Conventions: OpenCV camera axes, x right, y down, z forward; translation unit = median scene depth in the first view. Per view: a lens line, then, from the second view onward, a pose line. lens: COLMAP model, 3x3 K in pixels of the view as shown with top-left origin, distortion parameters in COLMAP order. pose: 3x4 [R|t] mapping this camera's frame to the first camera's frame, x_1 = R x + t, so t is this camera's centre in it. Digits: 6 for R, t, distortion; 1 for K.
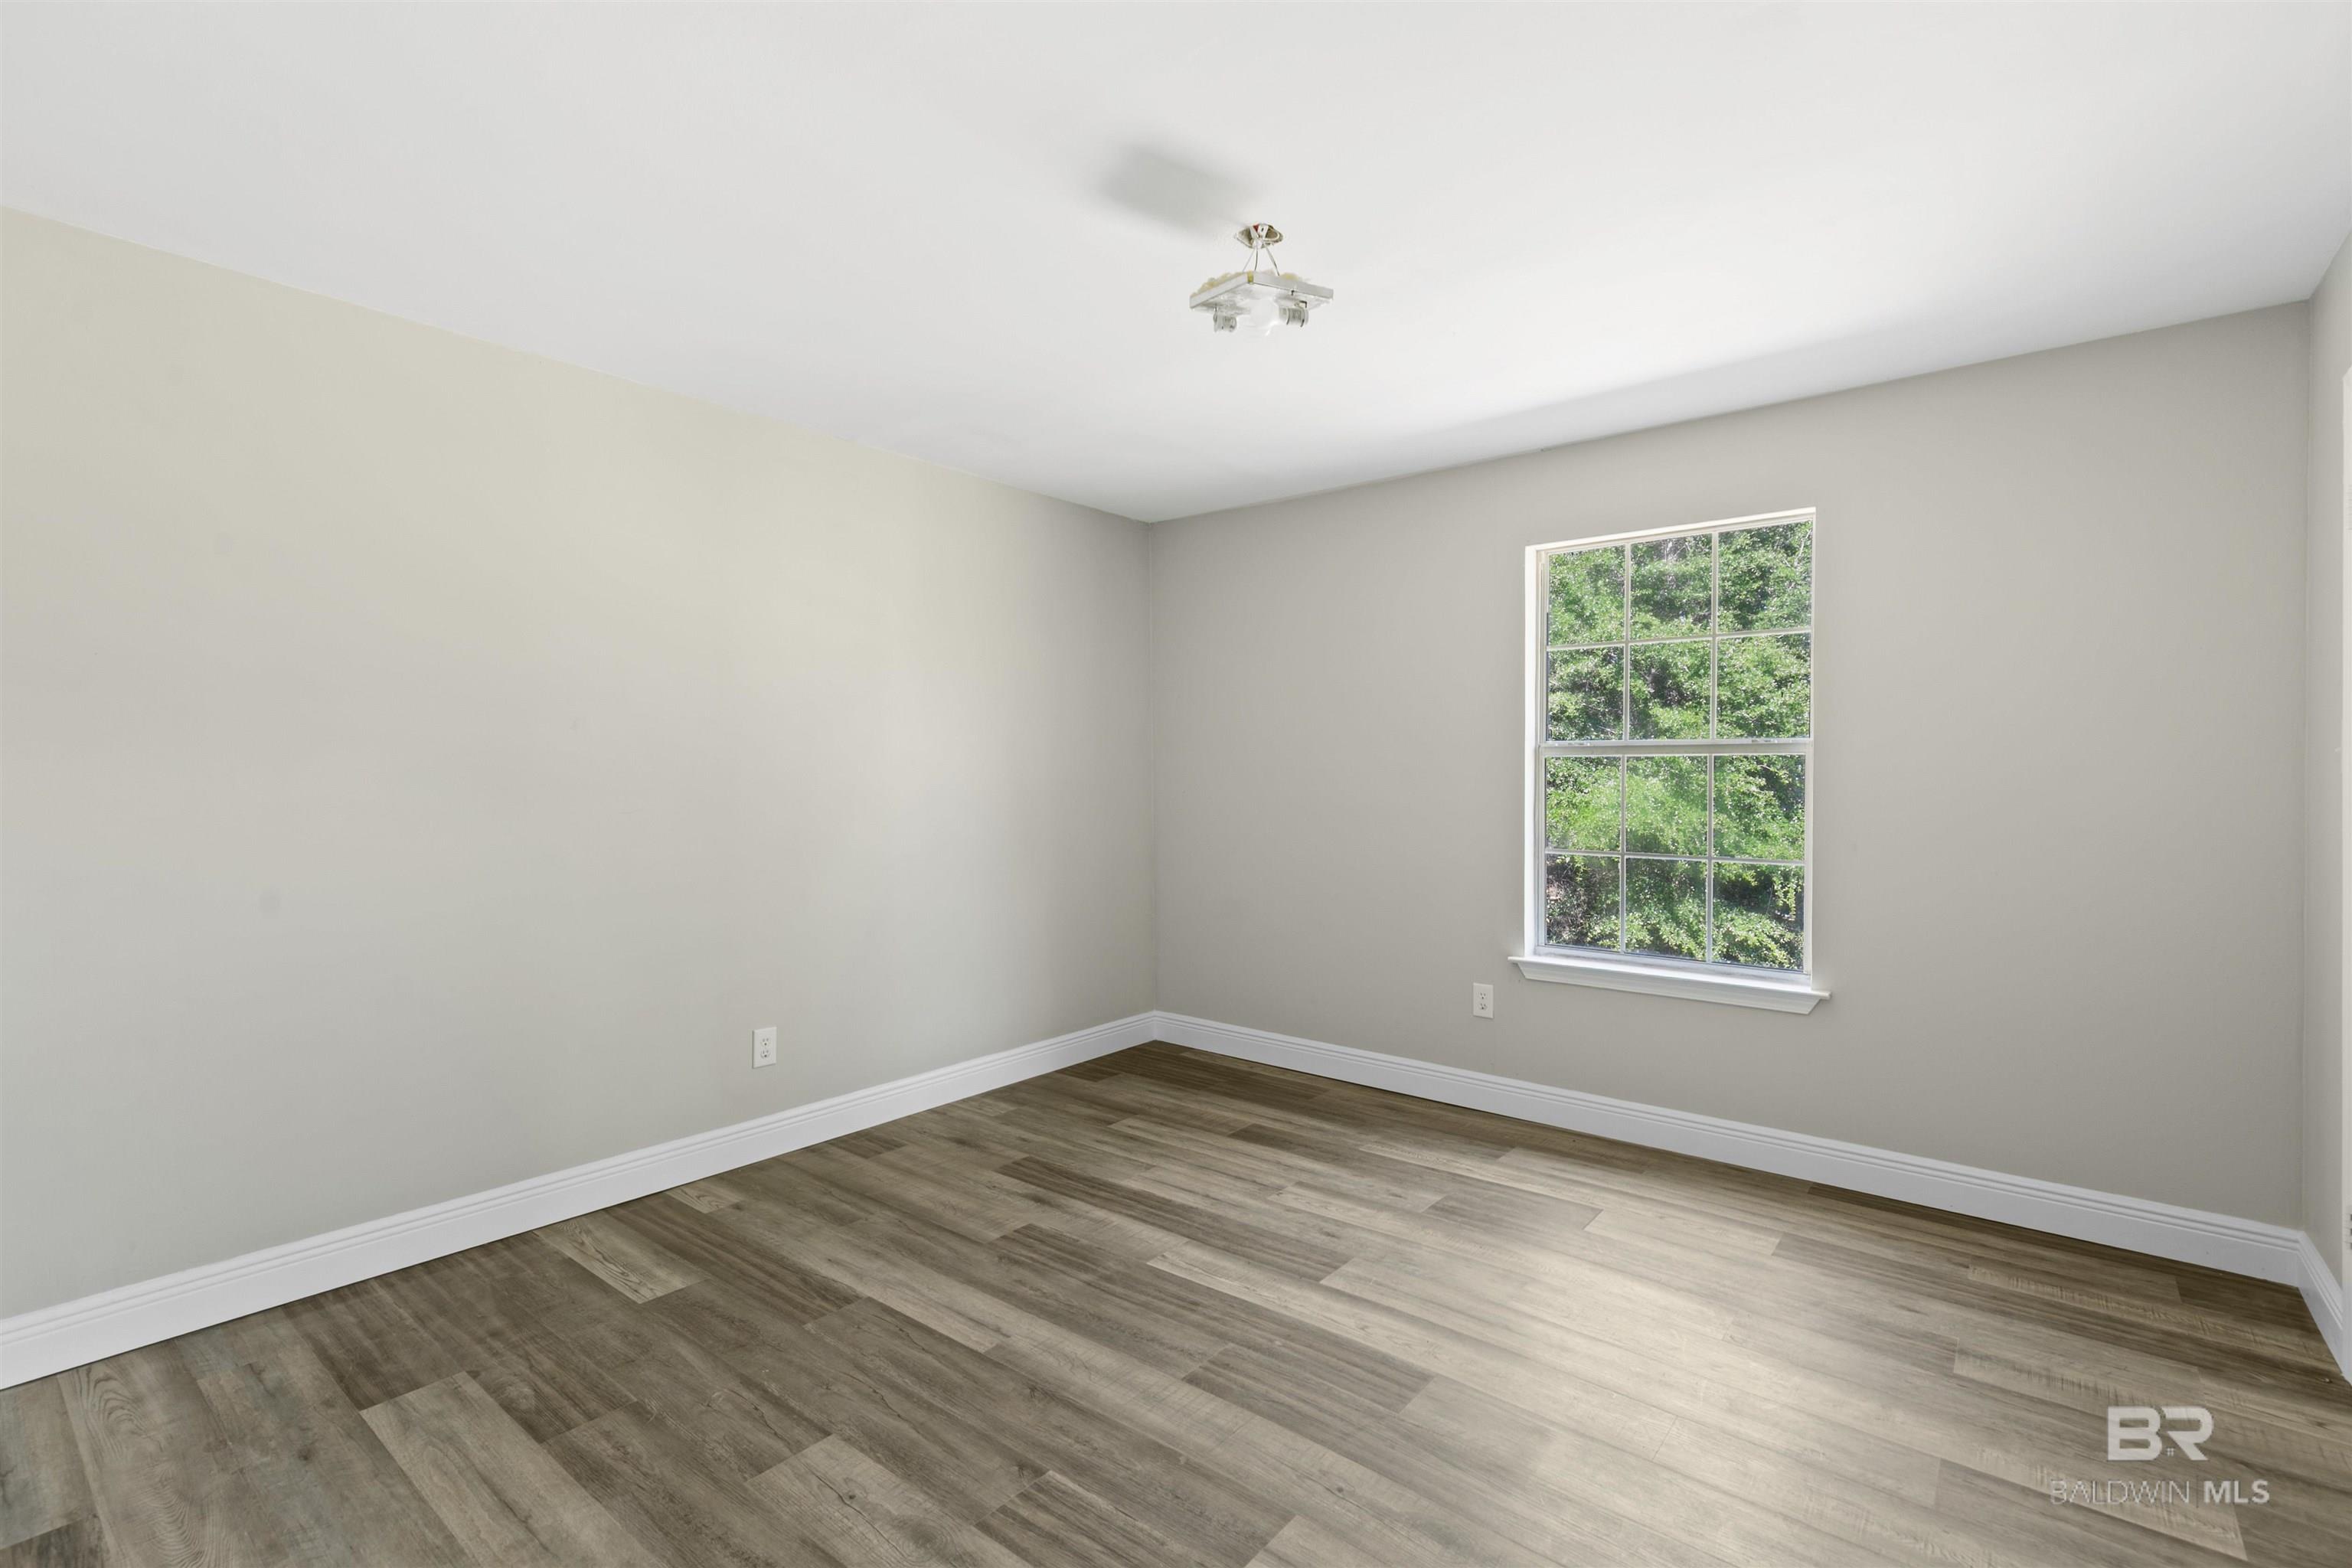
lens RADIAL K [[1072.4, 0, 1173.9], [0, 1072.4, 778.2], [0, 0, 1]] dist [0.009609, -0.001078]
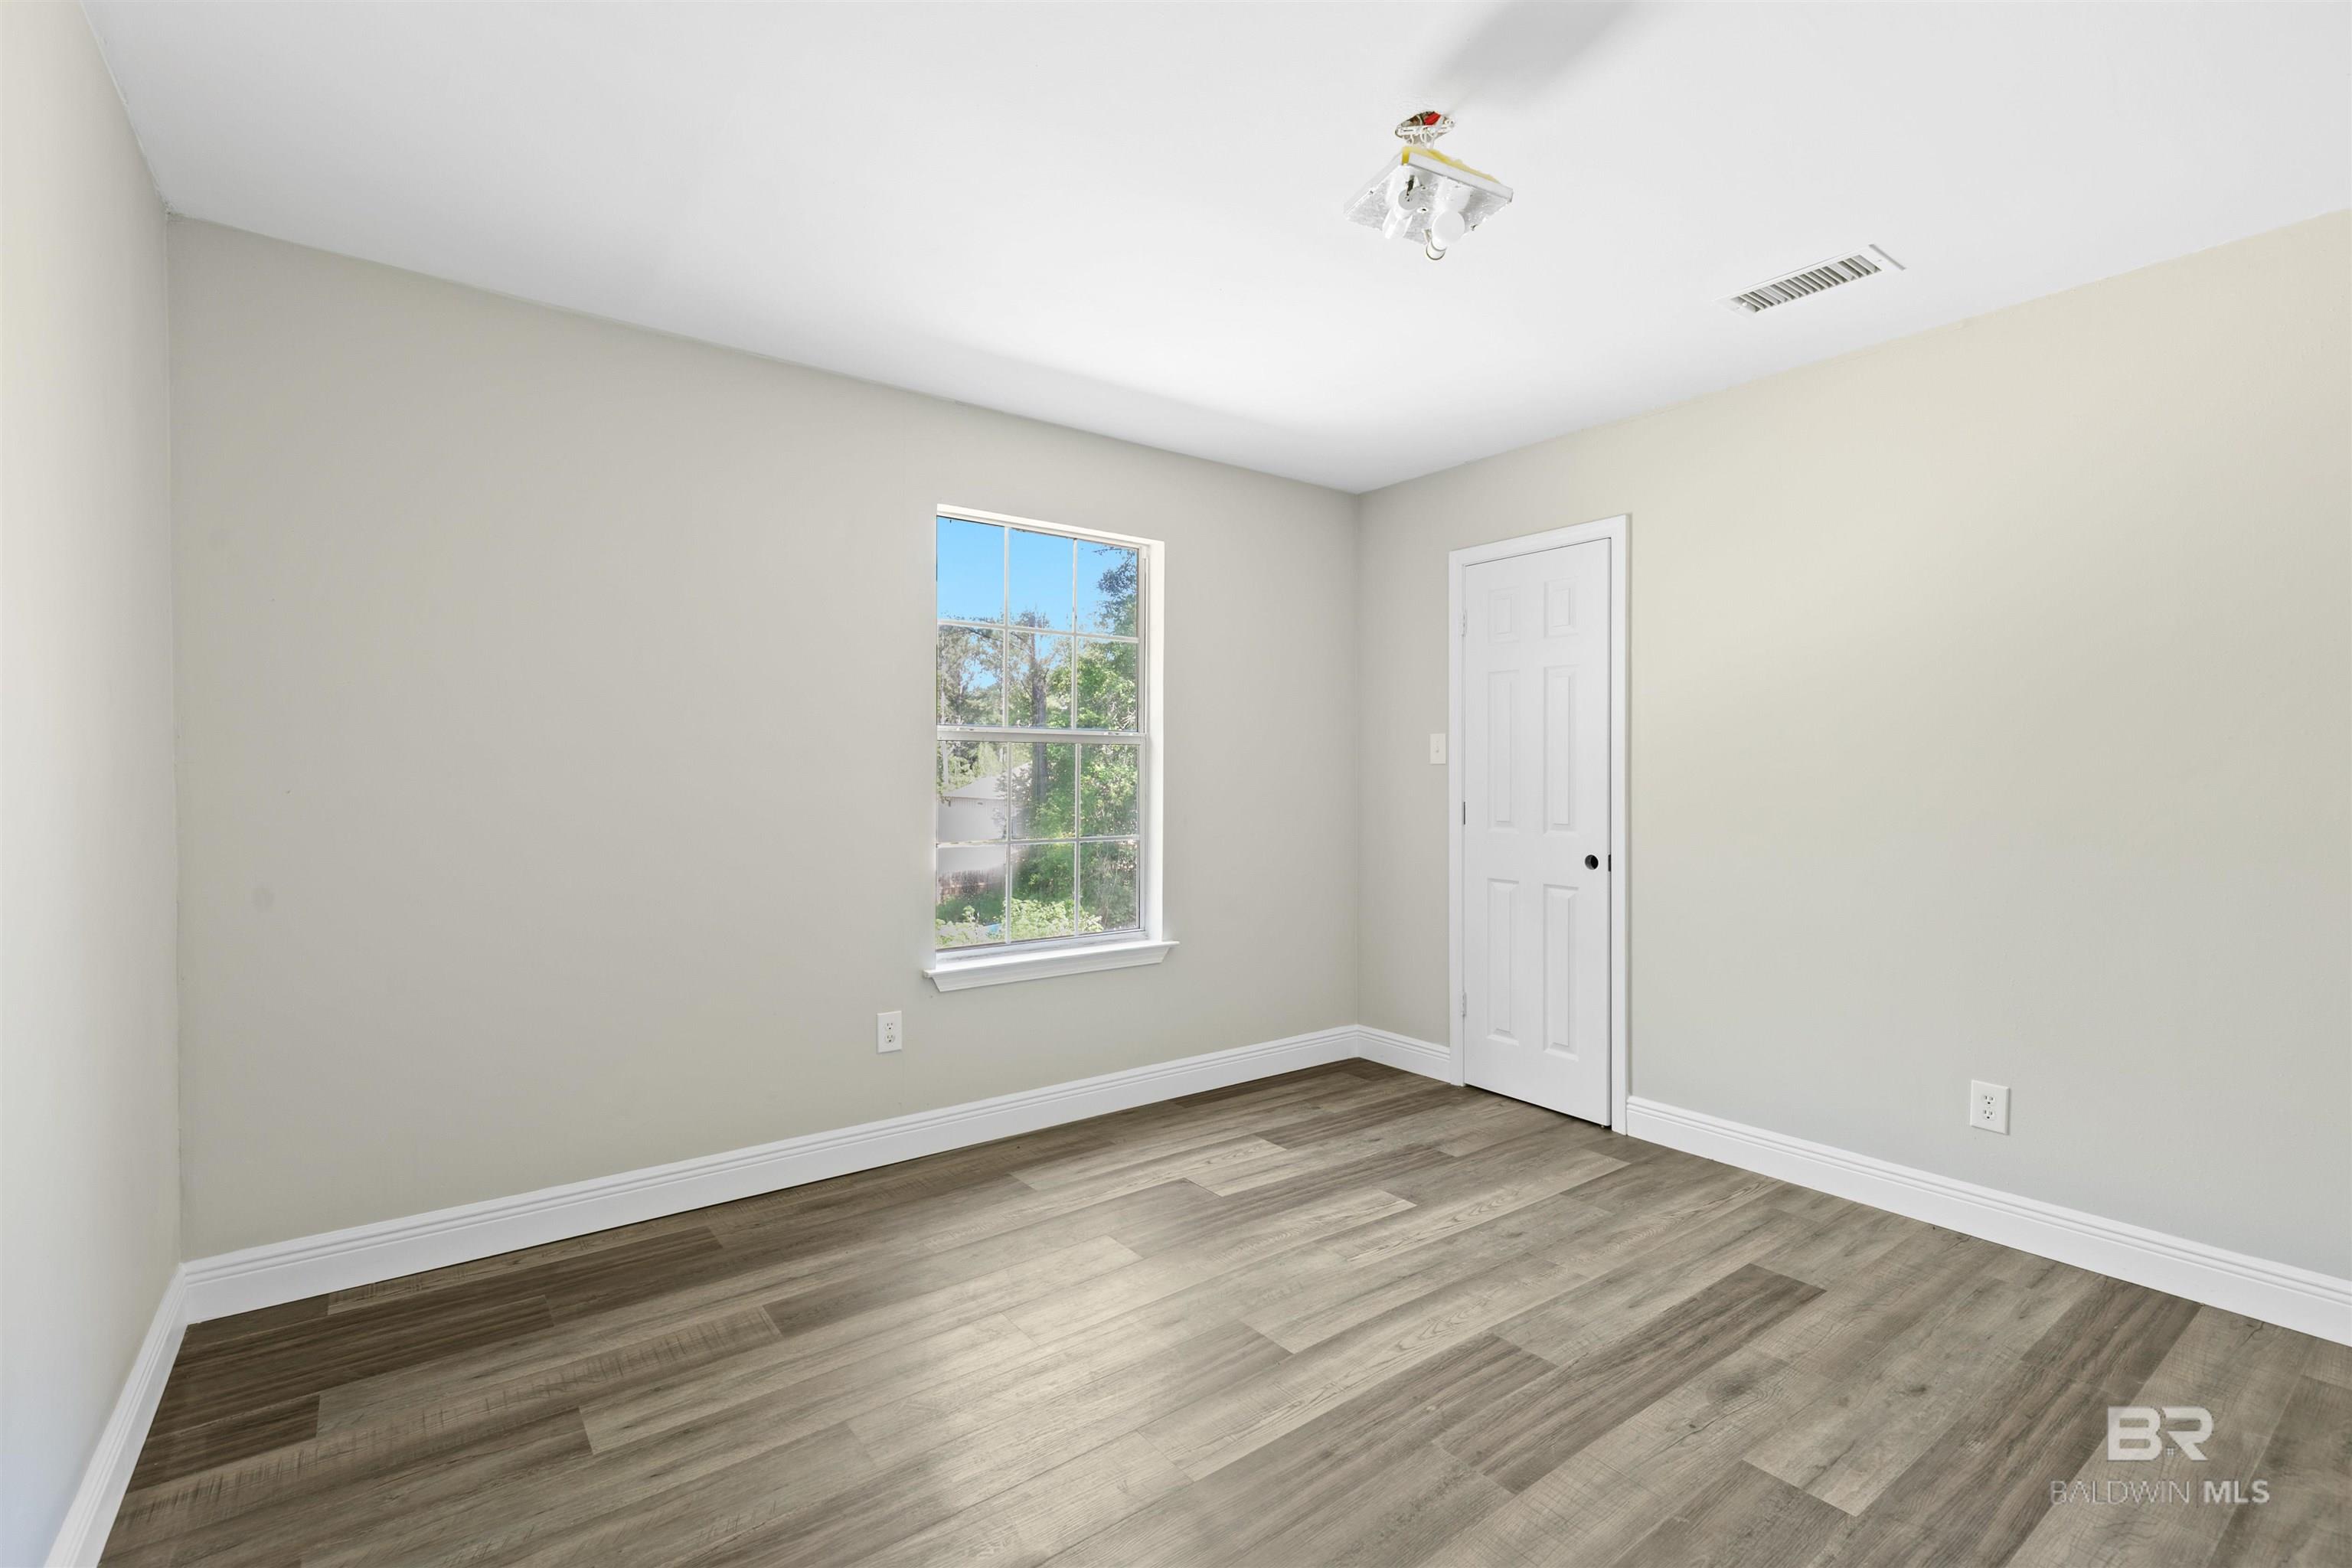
lens RADIAL K [[1072.4, 0, 1173.9], [0, 1072.4, 778.2], [0, 0, 1]] dist [0.009609, -0.001078]
pose [[0.221879, -0.007448, 0.975046, -0.524675], [0.001318, 0.999972, 0.007338, 0.005110], [-0.975073, -0.000344, 0.221882, 0.664881]]
